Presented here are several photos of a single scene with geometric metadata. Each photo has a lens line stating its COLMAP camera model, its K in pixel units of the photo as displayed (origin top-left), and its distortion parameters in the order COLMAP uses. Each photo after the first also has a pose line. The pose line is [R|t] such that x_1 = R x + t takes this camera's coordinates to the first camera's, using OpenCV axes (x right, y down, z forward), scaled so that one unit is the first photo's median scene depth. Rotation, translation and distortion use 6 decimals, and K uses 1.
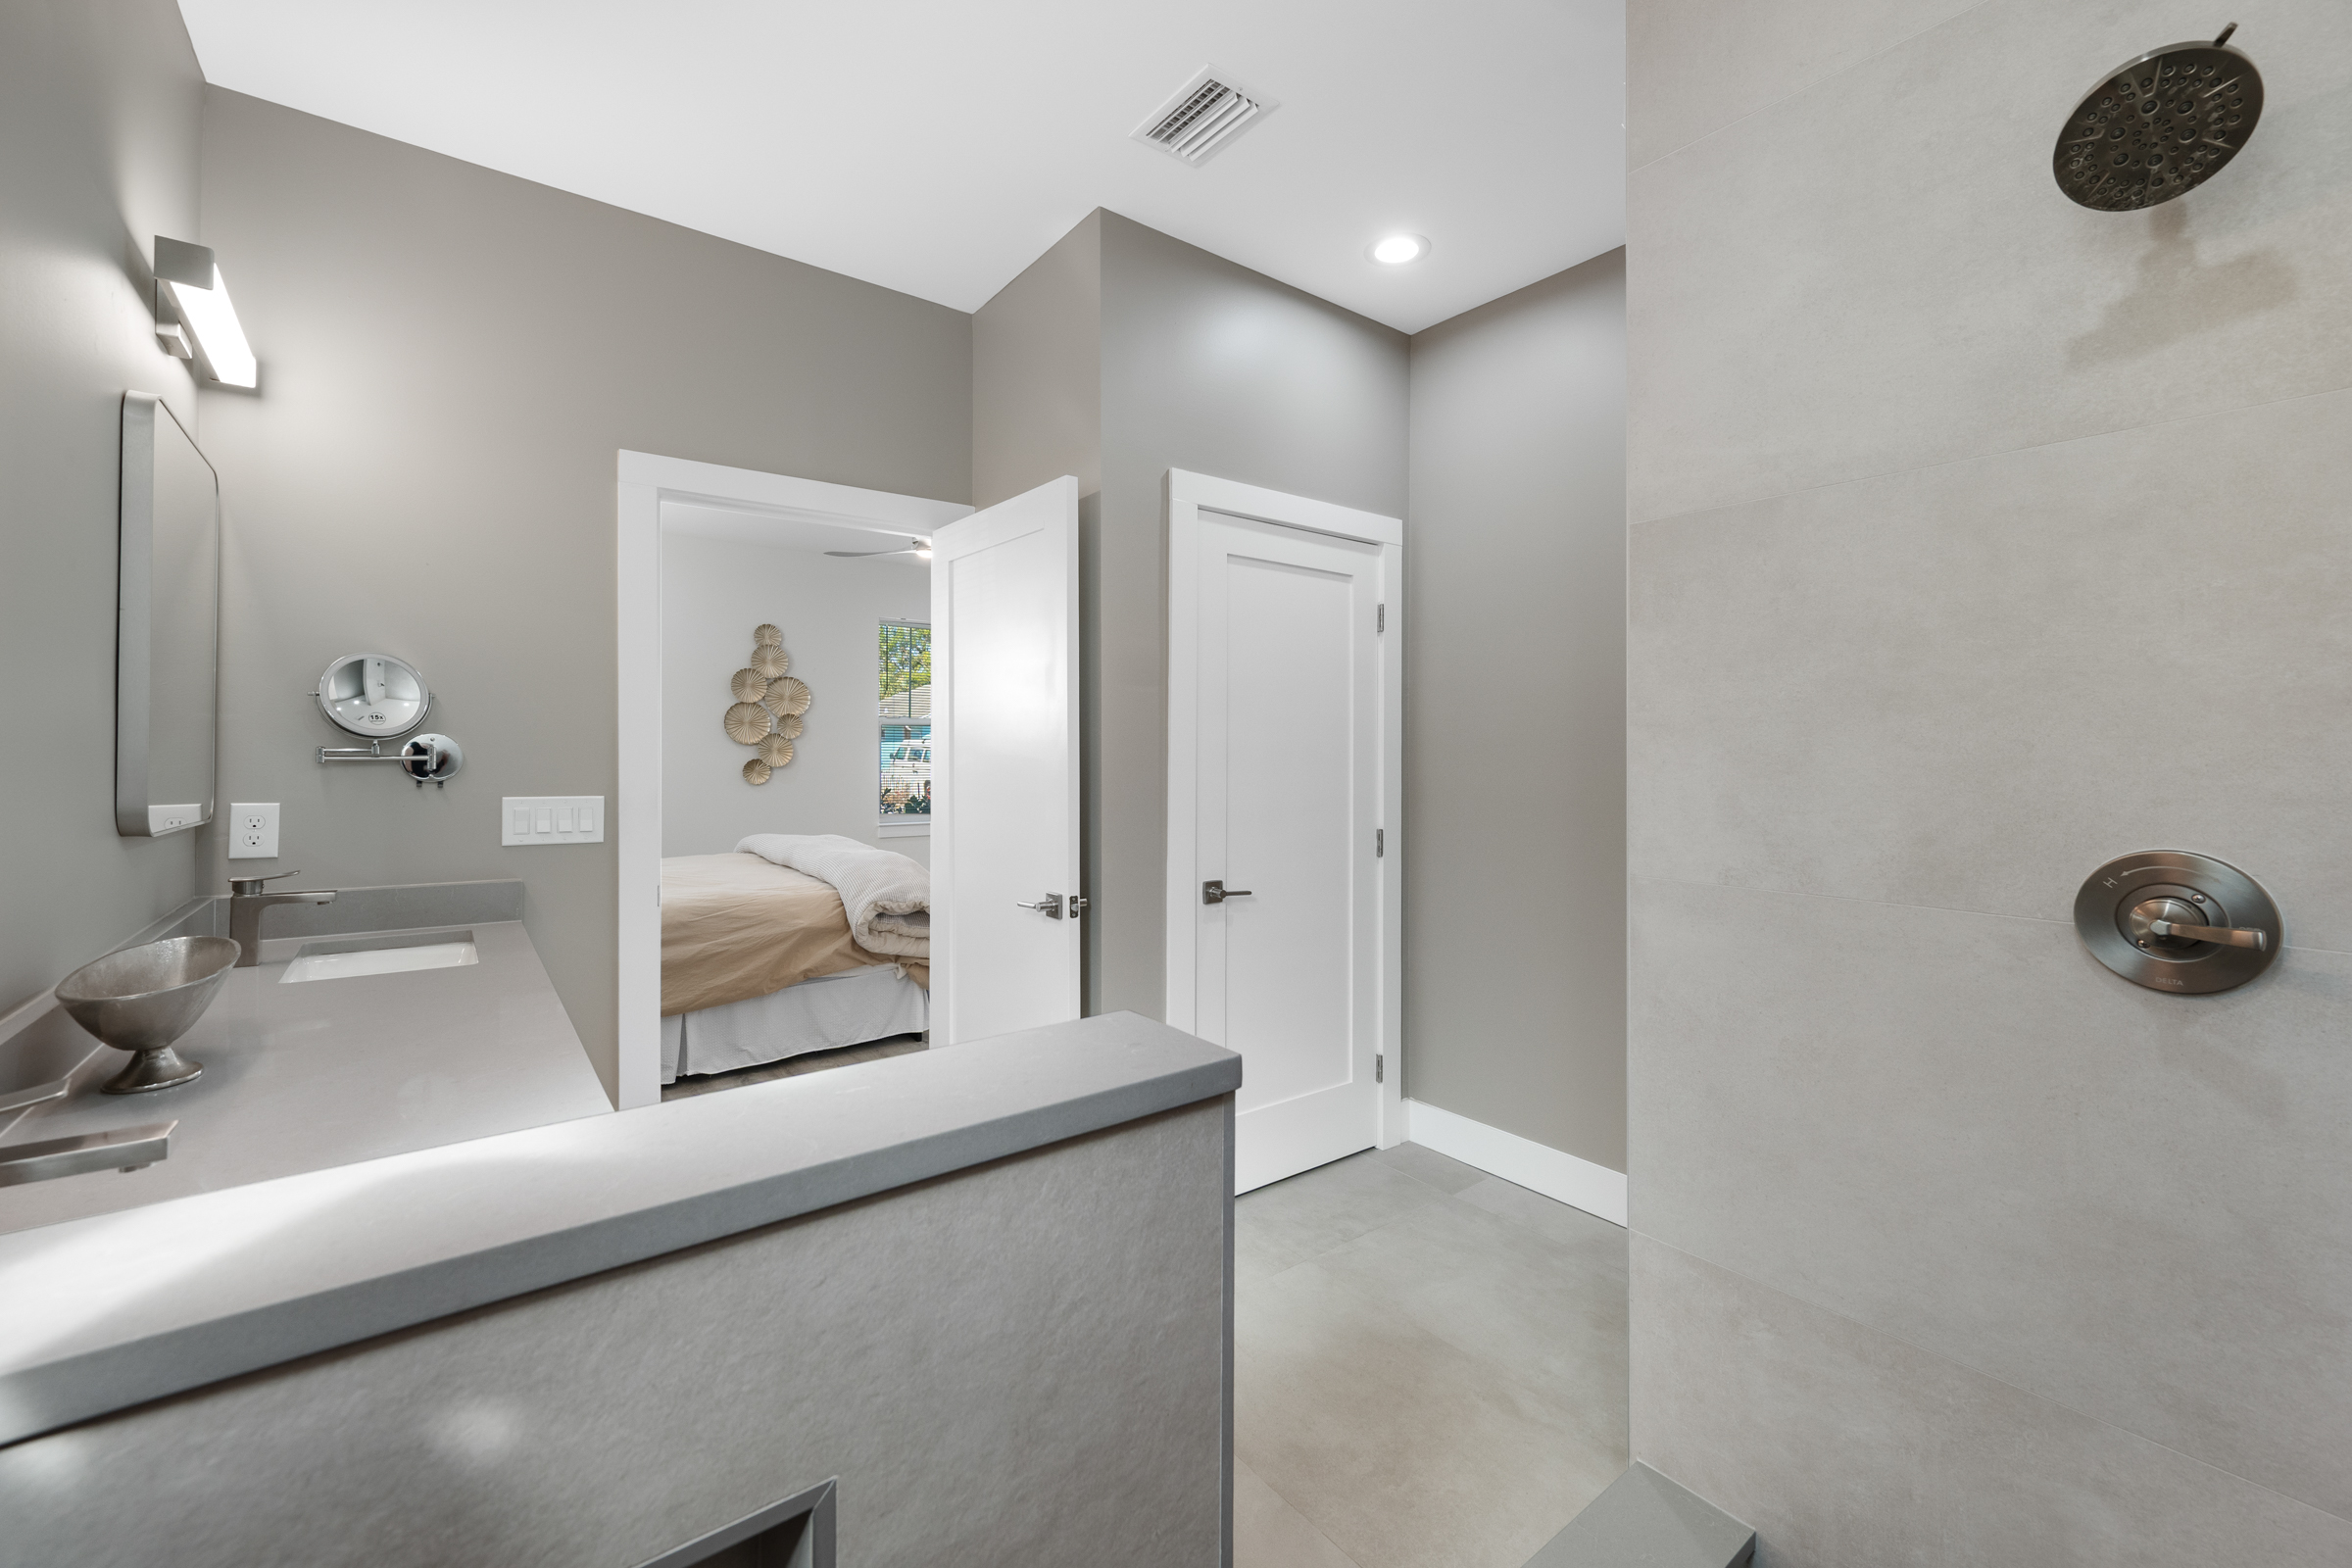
lens RADIAL K [[933.8, 0, 1188.2], [0, 933.8, 778.5], [0, 0, 1]] dist [-0.000685, 0.000009]
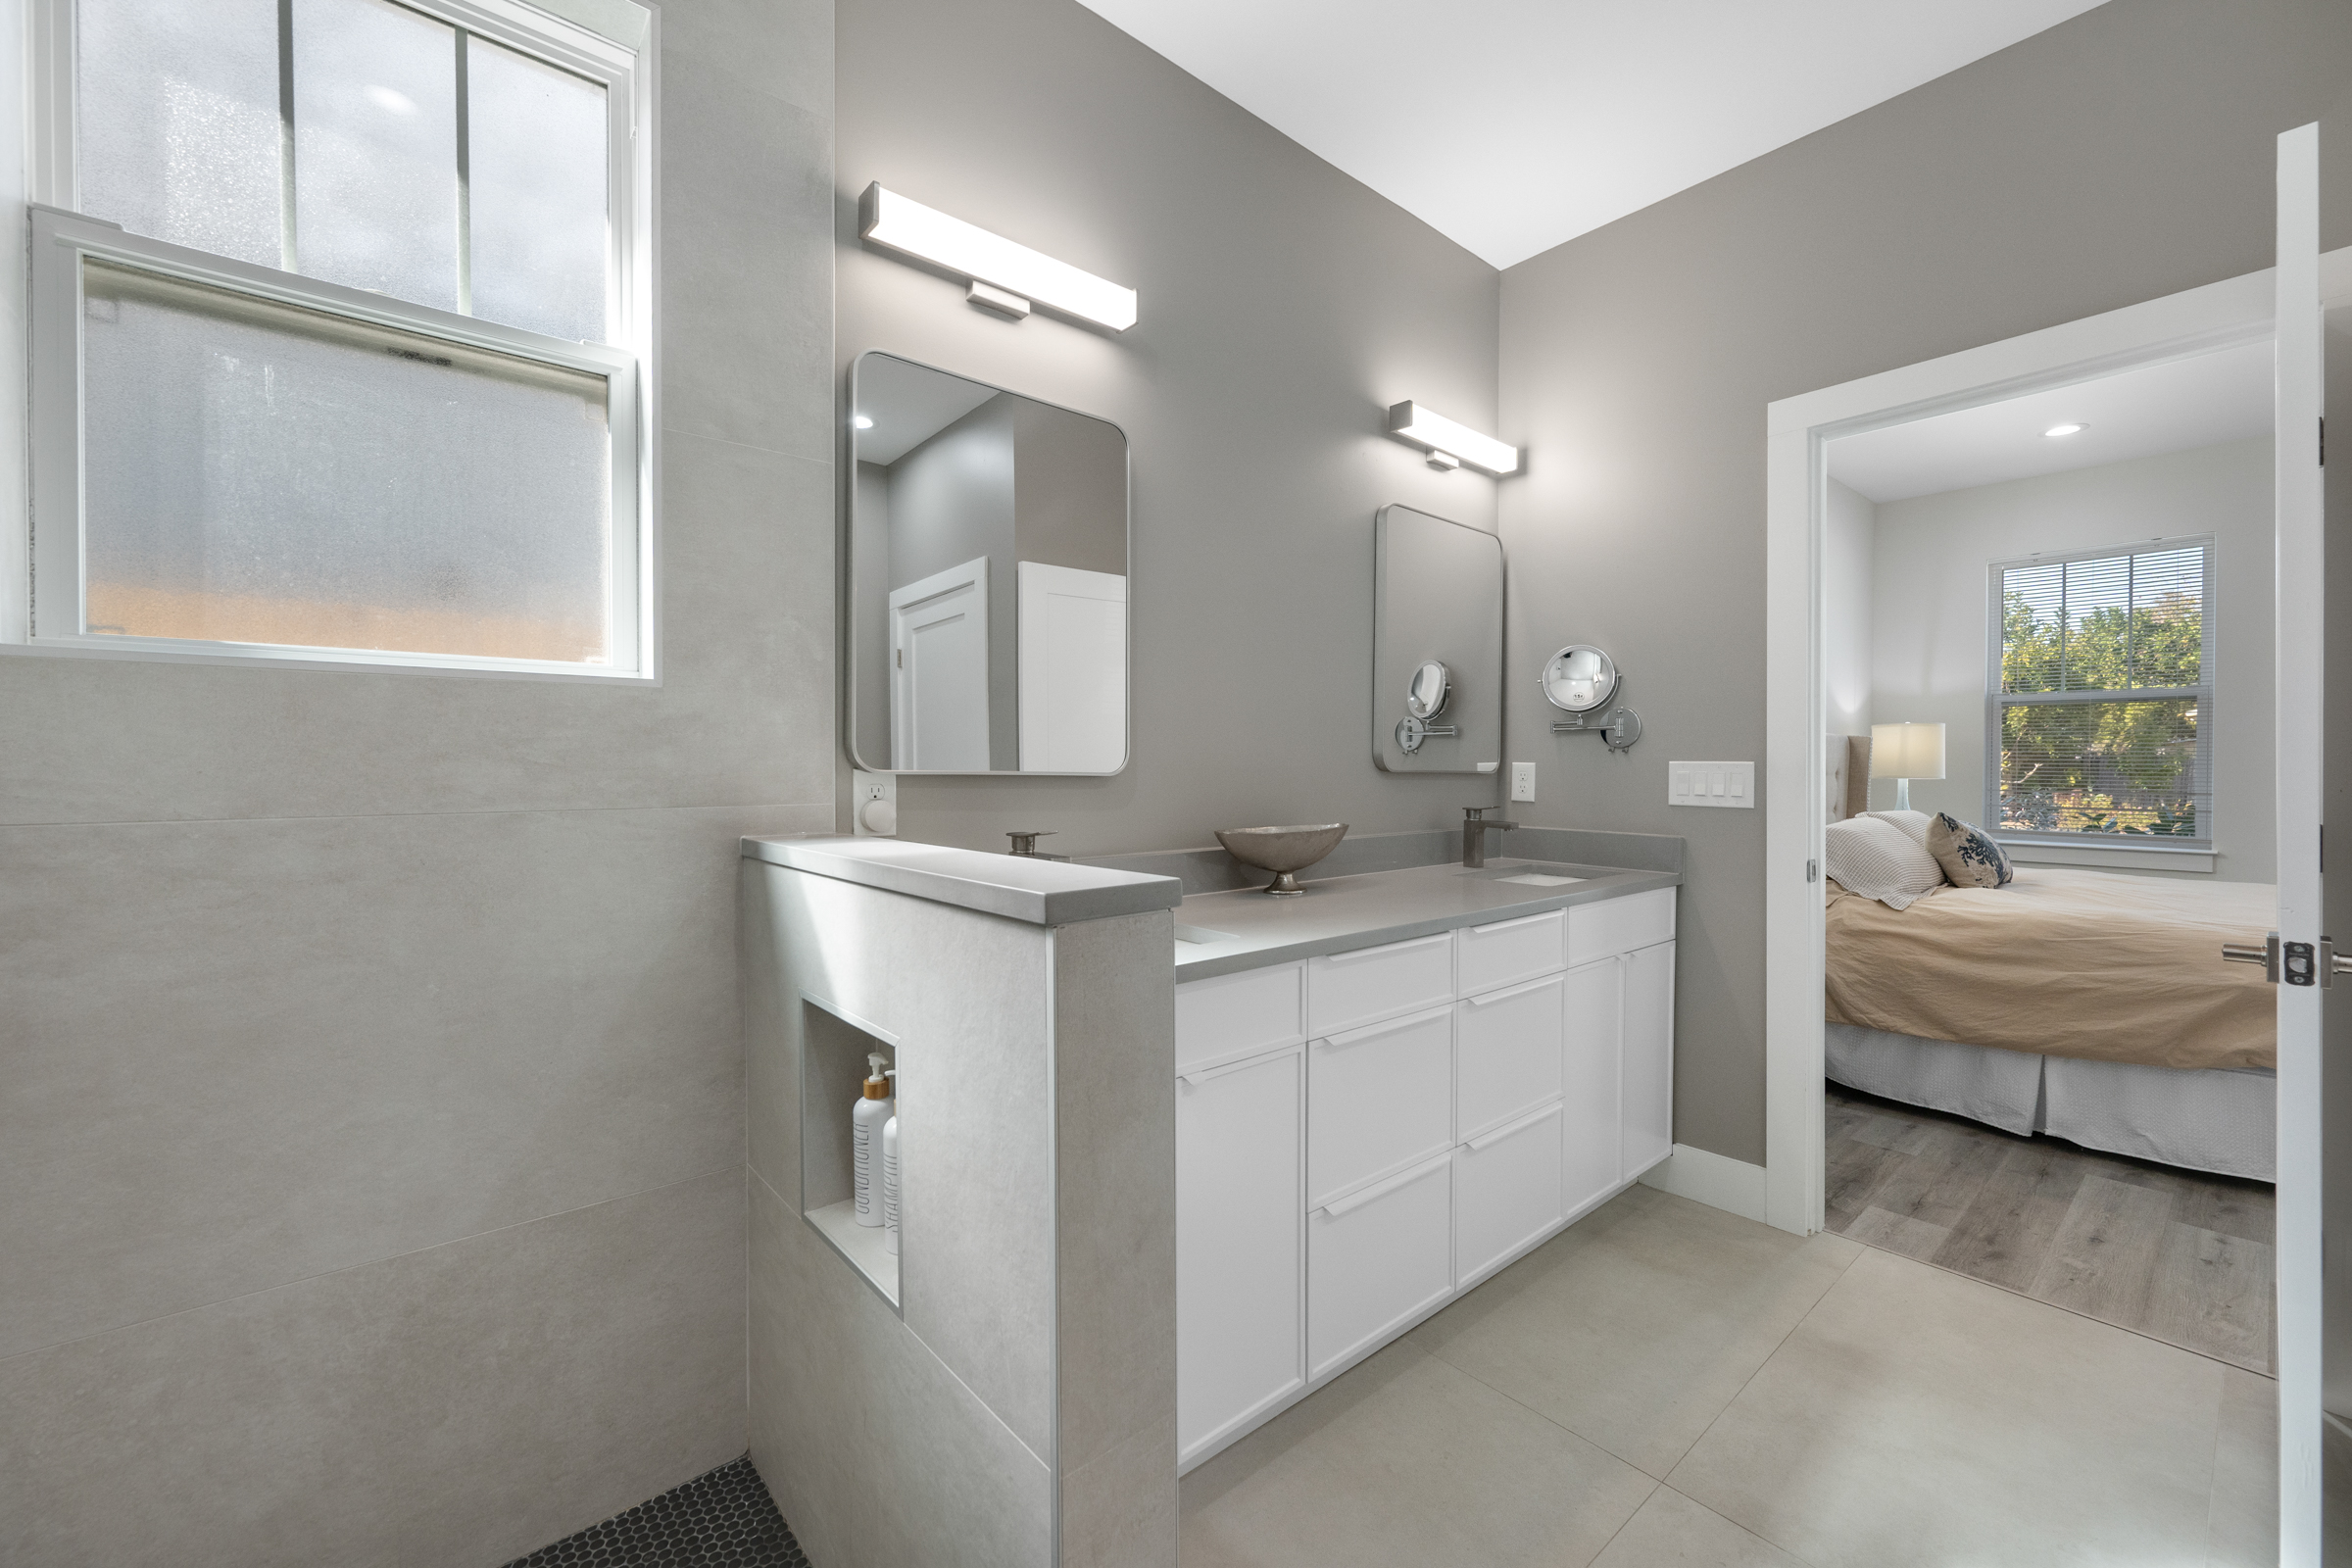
lens RADIAL K [[966.9, 0, 1211.0], [0, 966.9, 786.8], [0, 0, 1]] dist [-0.000925, 0.000319]
pose [[0.071172, 0.016063, -0.997335, 0.378343], [-0.027822, 0.999513, 0.014113, 0.049314], [0.997076, 0.026744, 0.071585, 0.367121]]
